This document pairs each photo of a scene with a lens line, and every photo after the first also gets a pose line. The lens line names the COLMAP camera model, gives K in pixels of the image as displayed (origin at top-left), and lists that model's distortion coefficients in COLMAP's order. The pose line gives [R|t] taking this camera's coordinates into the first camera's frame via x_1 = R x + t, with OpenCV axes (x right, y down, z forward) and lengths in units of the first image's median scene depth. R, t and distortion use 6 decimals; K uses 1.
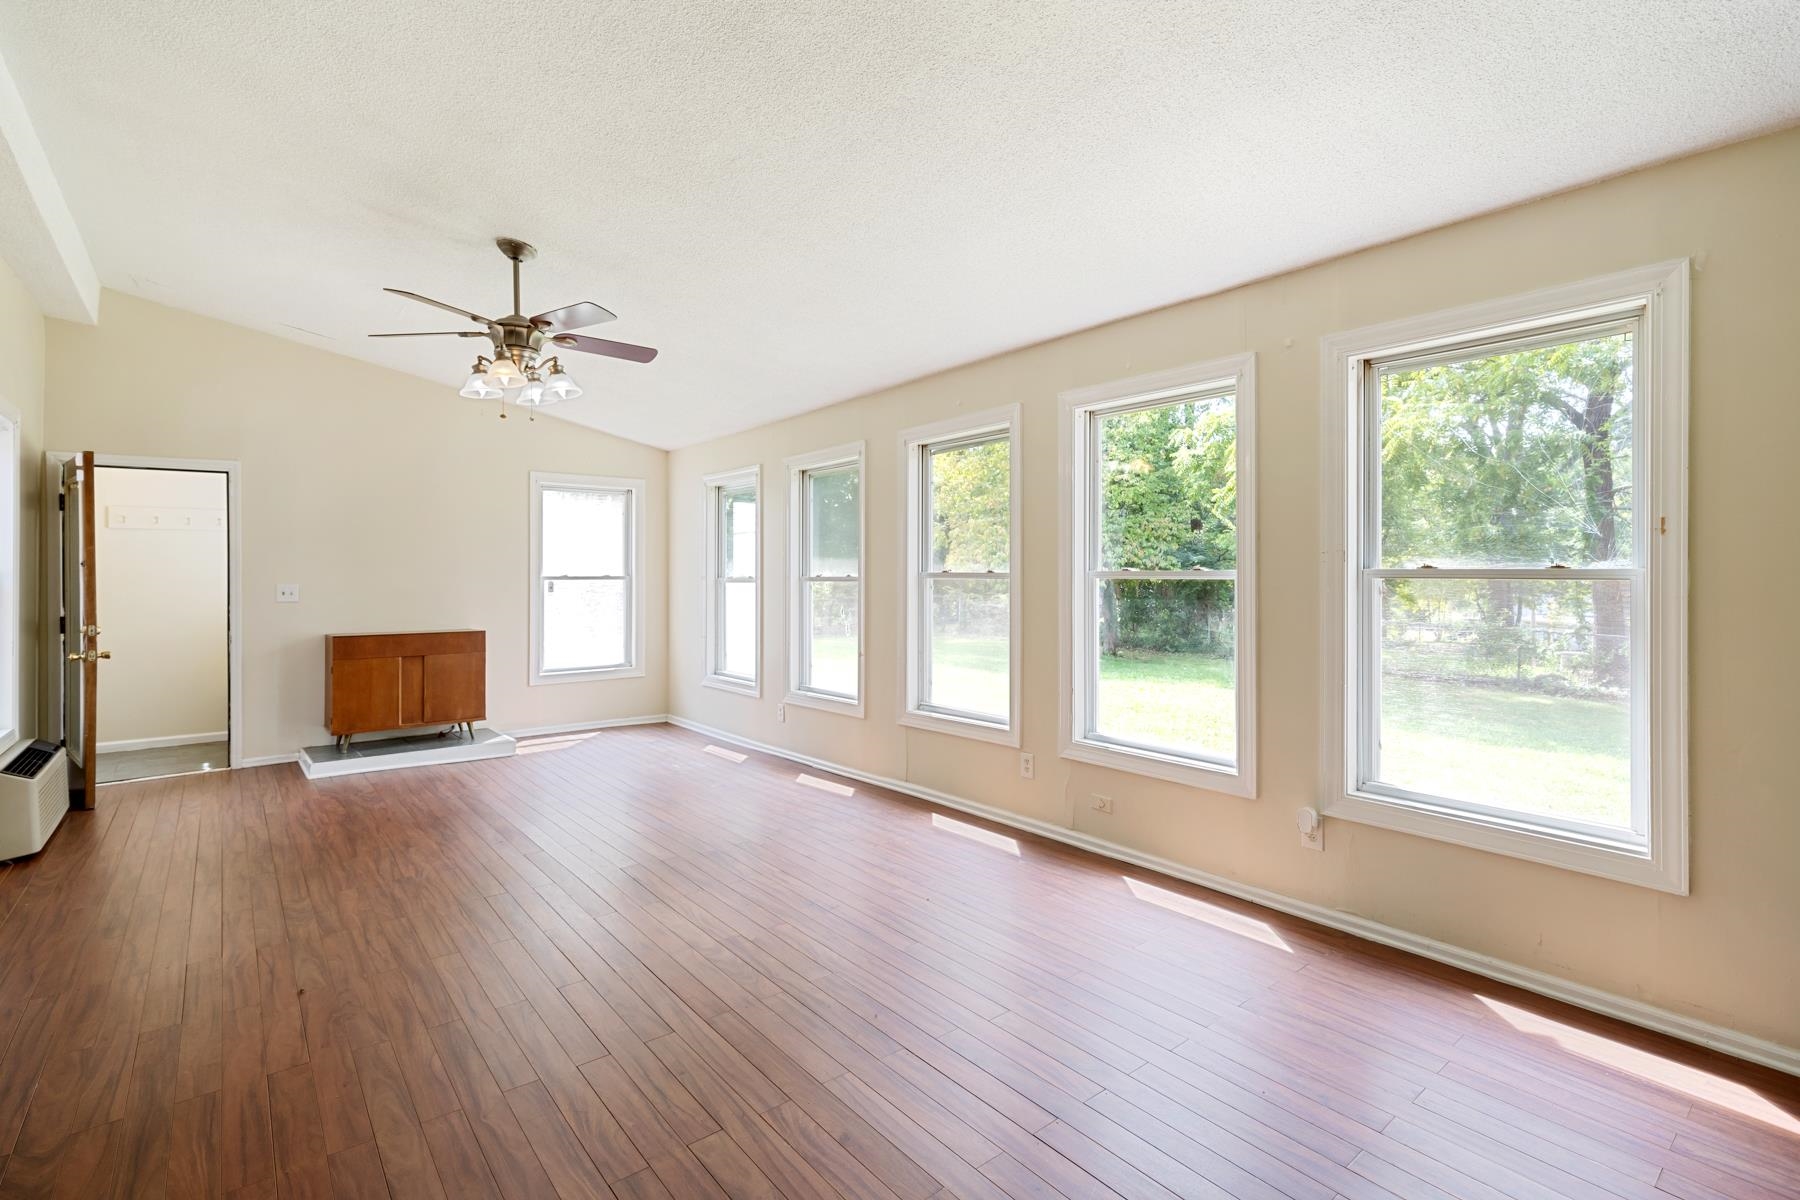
lens RADIAL K [[816.3, 0, 897.3], [0, 816.3, 574.4], [0, 0, 1]] dist [0.010303, 0.000069]
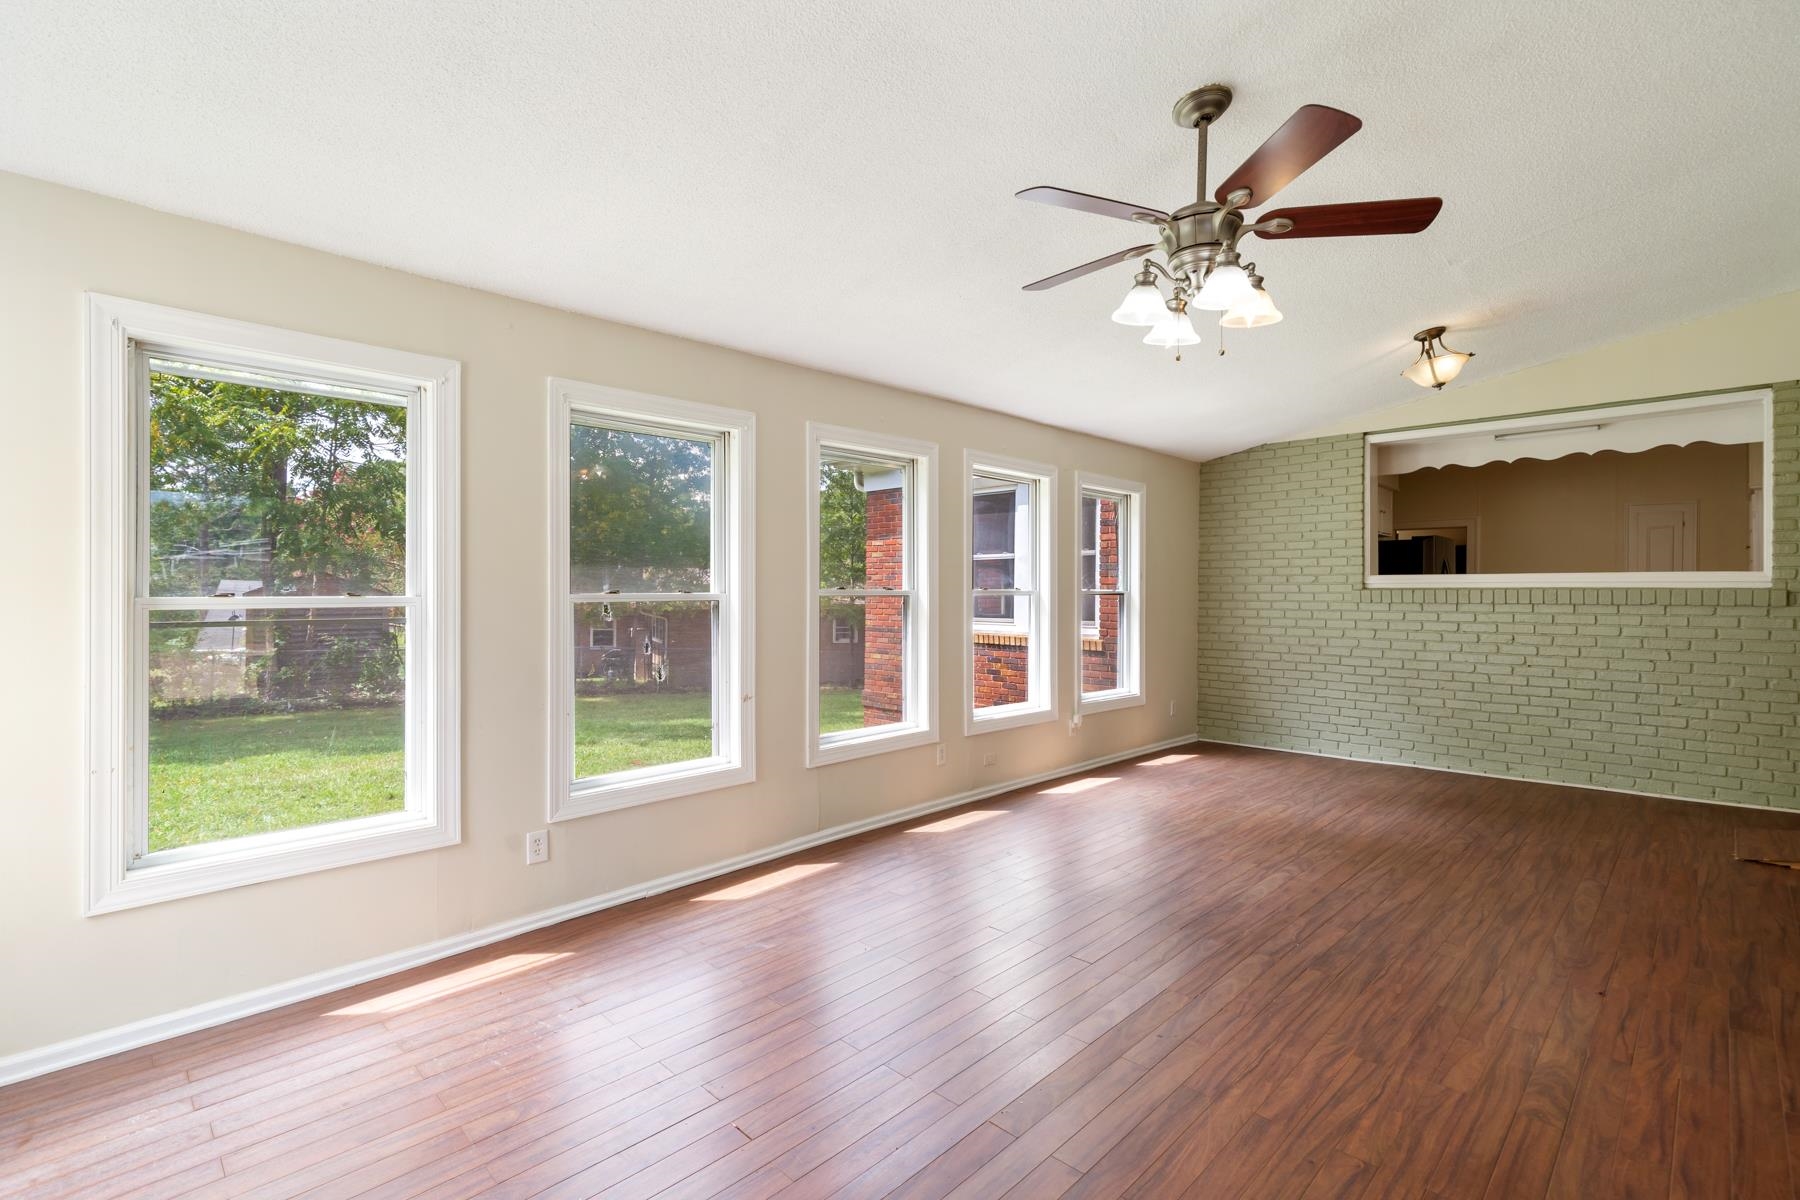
lens RADIAL K [[794.6, 0, 900.0], [0, 794.6, 600.0], [0, 0, 1]] dist [0.010949, -0.000366]
pose [[-0.080216, -0.006396, 0.996757, -1.252624], [0.004194, 0.999968, 0.006754, 0.005475], [-0.996769, 0.004722, -0.080187, 1.480916]]
